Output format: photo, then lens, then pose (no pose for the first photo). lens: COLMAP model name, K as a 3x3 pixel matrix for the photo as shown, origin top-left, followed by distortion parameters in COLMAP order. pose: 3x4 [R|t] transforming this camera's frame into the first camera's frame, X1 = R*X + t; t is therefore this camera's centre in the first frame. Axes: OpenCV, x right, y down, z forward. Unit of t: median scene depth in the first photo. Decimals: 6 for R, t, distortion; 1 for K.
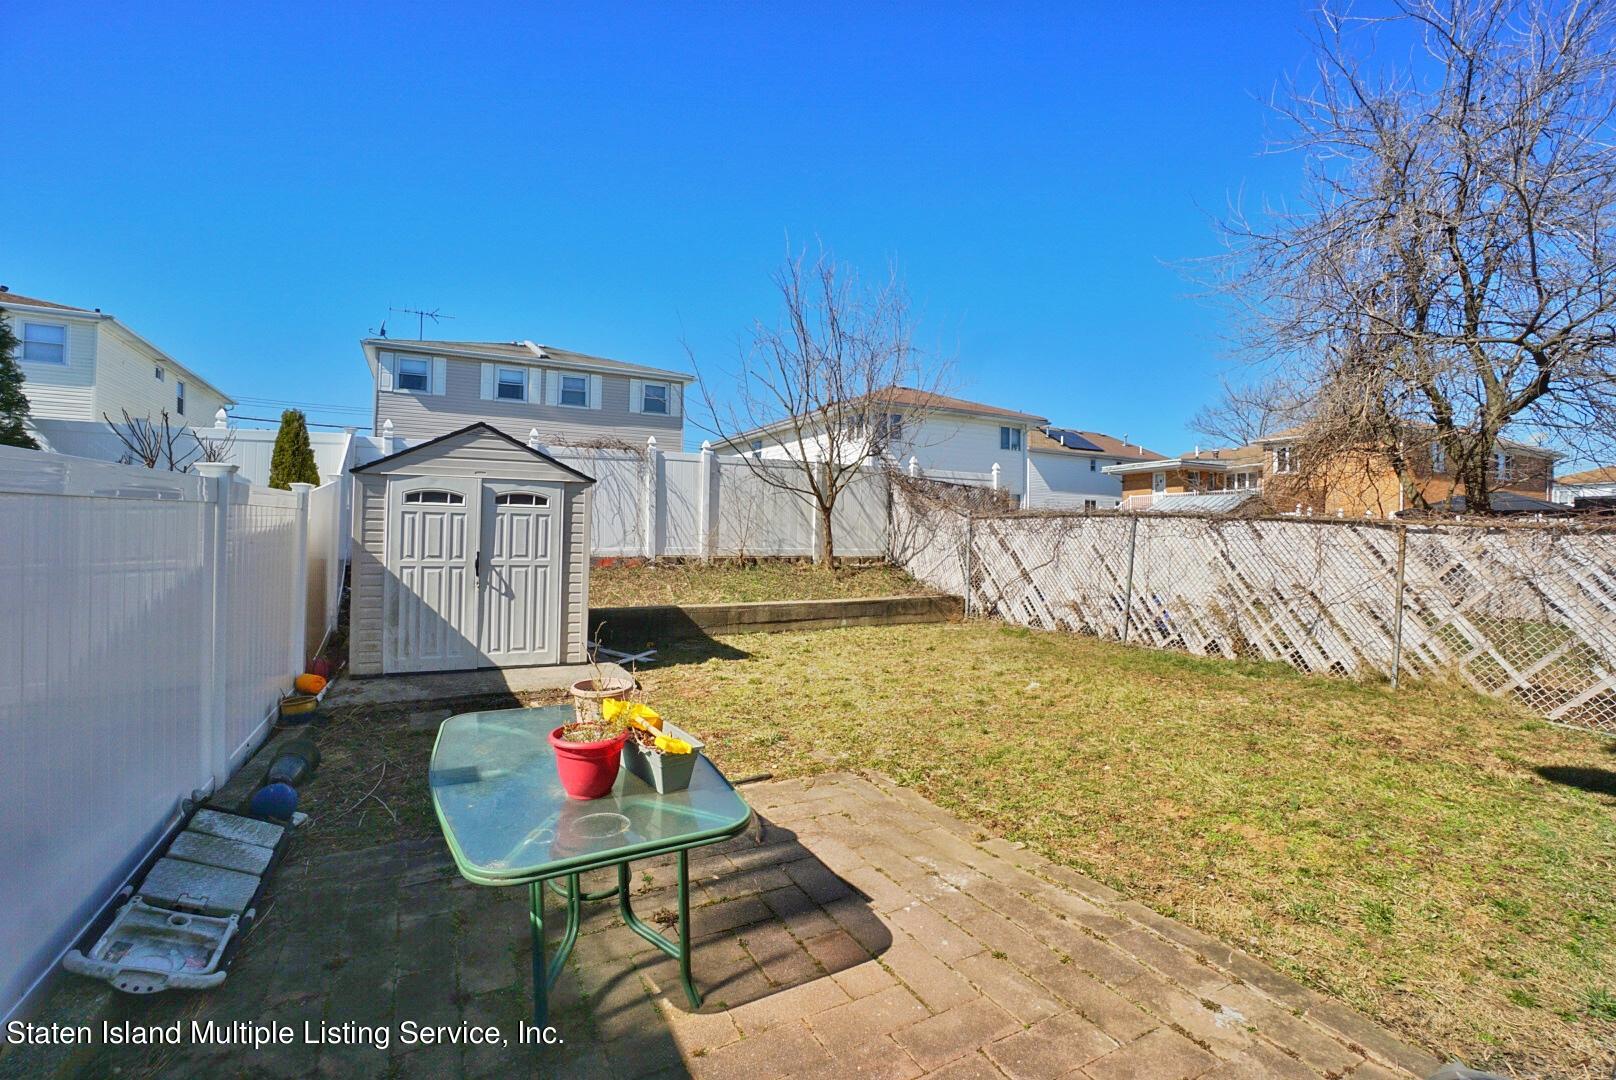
lens RADIAL K [[714.8, 0, 797.5], [0, 714.8, 525.1], [0, 0, 1]] dist [-0.062299, 0.022858]
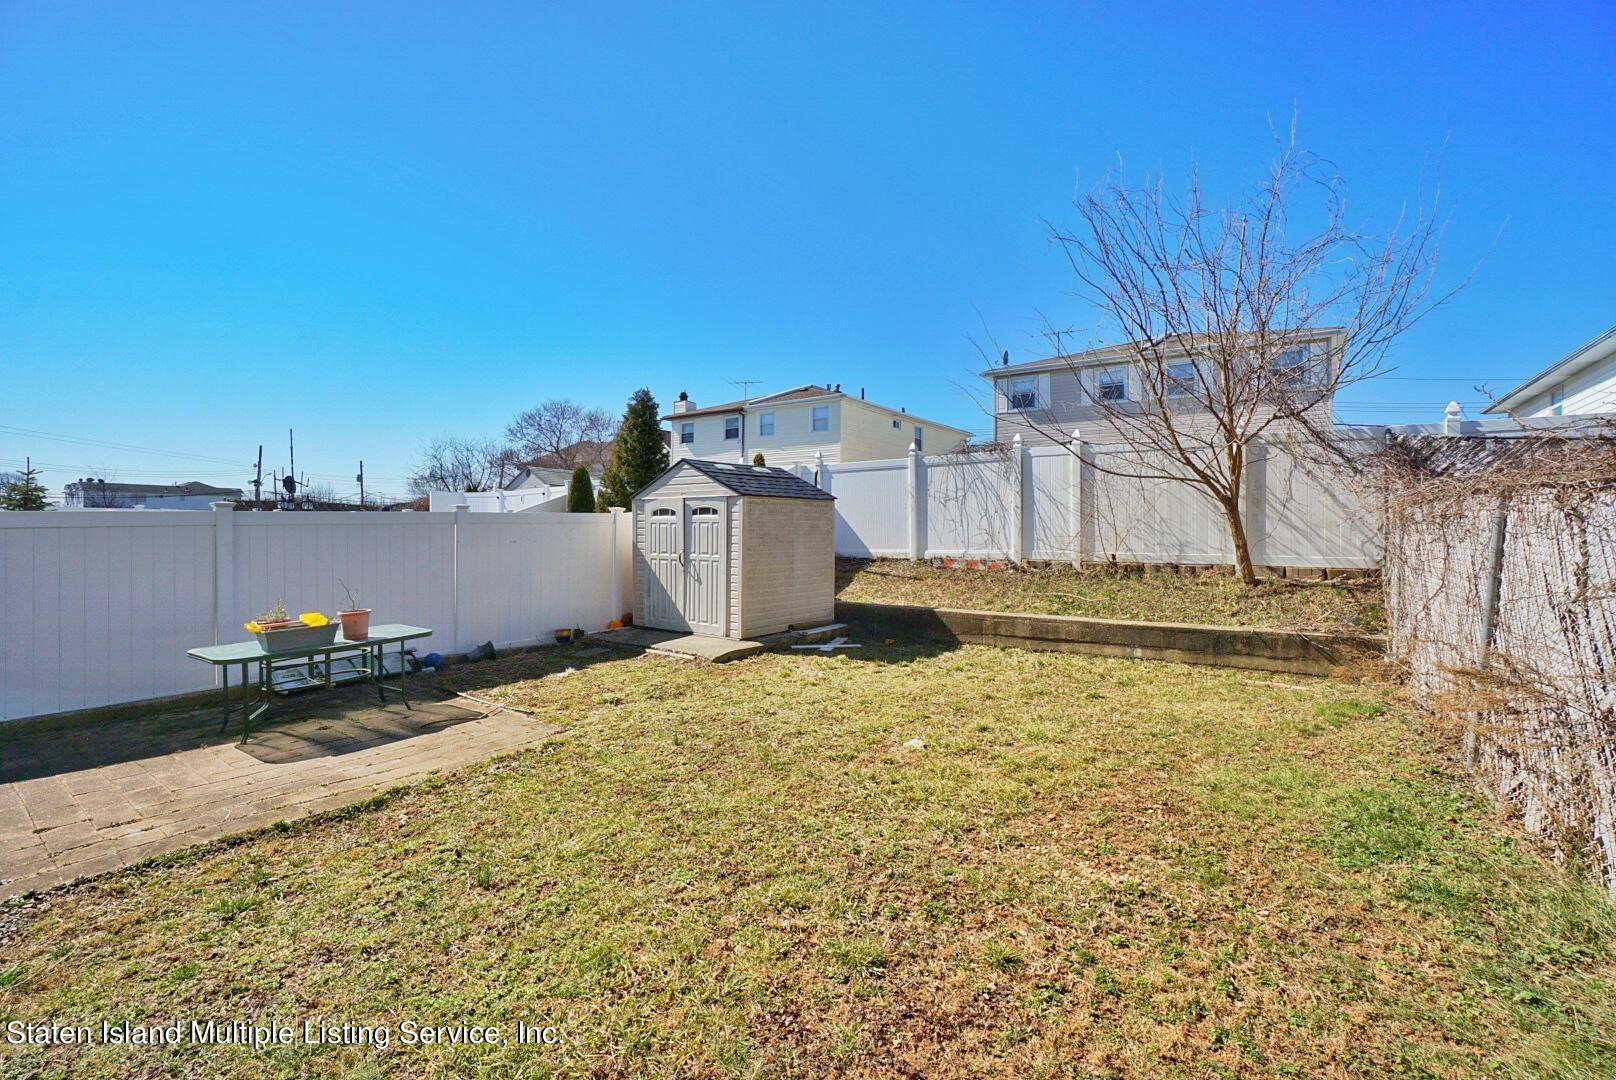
lens RADIAL K [[714.8, 0, 797.5], [0, 714.8, 525.1], [0, 0, 1]] dist [-0.062299, 0.022858]
pose [[0.438465, -0.019465, -0.898537, 0.576395], [0.014221, 0.999791, -0.014719, 0.008024], [0.898636, -0.006325, 0.438650, 0.353253]]
